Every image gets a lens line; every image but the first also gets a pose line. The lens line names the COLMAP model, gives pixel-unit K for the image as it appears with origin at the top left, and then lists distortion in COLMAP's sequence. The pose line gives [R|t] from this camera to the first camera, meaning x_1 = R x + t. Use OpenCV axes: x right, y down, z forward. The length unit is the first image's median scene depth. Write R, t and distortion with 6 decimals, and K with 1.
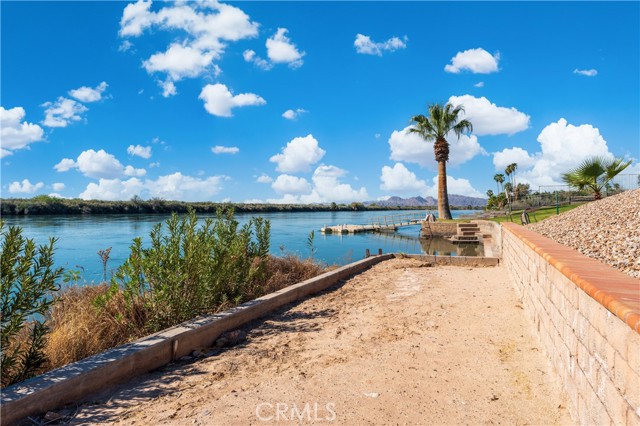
lens RADIAL K [[386.7, 0, 320.7], [0, 386.7, 215.2], [0, 0, 1]] dist [0.000704, 0.000382]
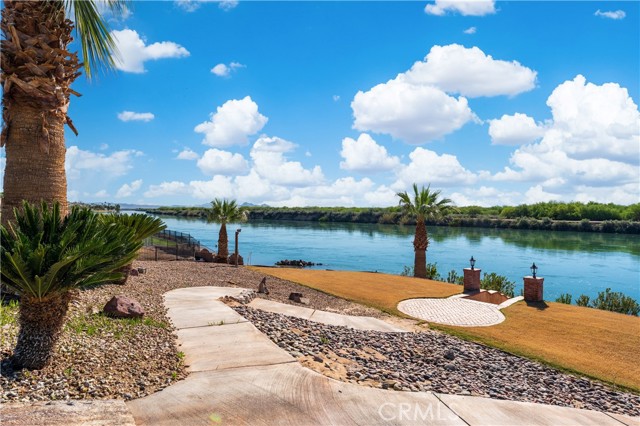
lens RADIAL K [[371.9, 0, 320.6], [0, 371.9, 211.9], [0, 0, 1]] dist [-0.000063, 0.000042]
pose [[0.991084, -0.000862, 0.133238, 0.018912], [-0.001869, 0.999791, 0.020365, 0.003865], [-0.133227, -0.020433, 0.990875, 0.279743]]
